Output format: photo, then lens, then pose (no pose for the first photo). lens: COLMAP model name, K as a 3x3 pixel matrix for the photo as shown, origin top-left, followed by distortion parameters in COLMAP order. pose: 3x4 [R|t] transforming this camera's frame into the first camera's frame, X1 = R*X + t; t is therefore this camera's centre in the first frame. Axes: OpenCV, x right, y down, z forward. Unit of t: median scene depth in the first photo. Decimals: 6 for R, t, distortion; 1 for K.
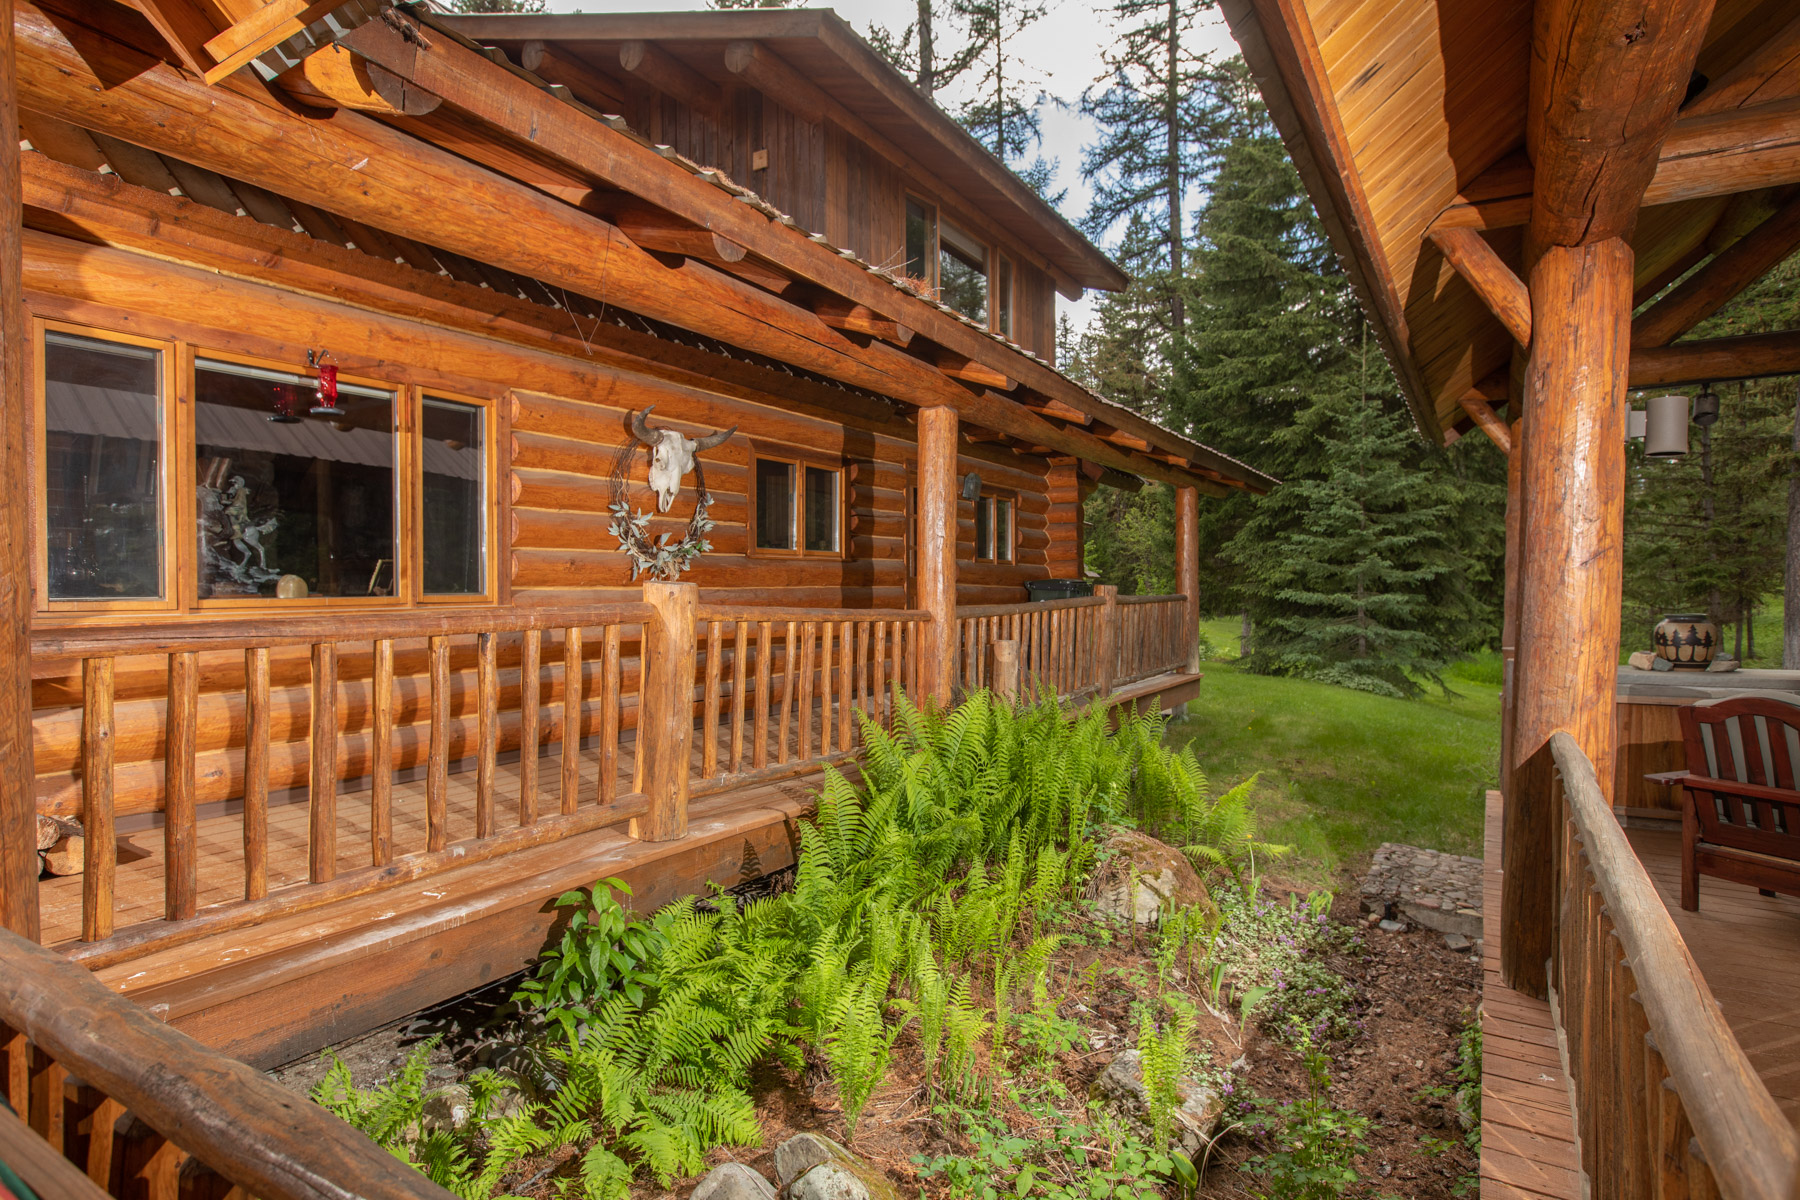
lens RADIAL K [[938.7, 0, 900.0], [0, 938.7, 600.0], [0, 0, 1]] dist [-0.001821, -0.000832]
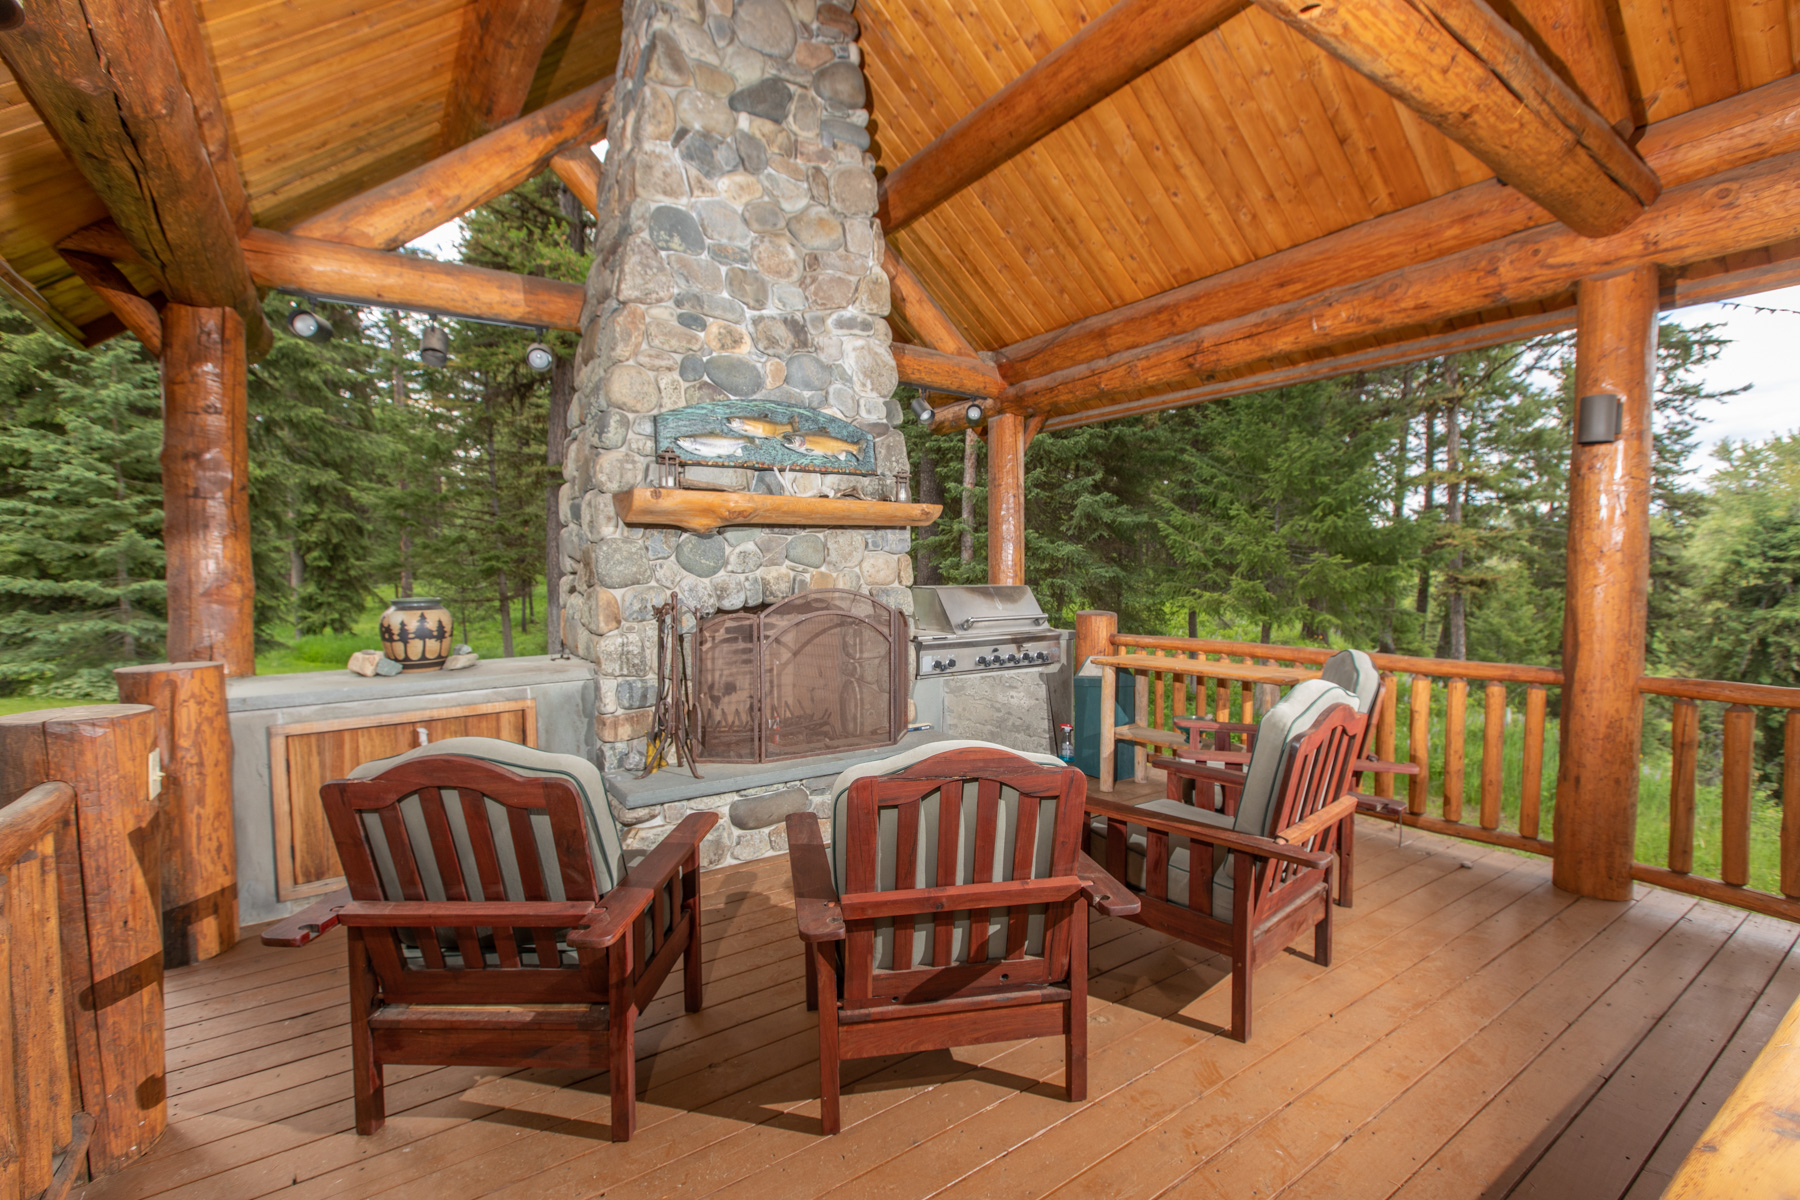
lens RADIAL K [[797.5, 0, 898.3], [0, 797.5, 604.1], [0, 0, 1]] dist [-0.000018, -0.000093]
pose [[0.394023, -0.044062, 0.918044, 0.126582], [0.020475, 0.999023, 0.039161, 0.000660], [-0.918873, 0.003367, 0.394540, 0.121453]]
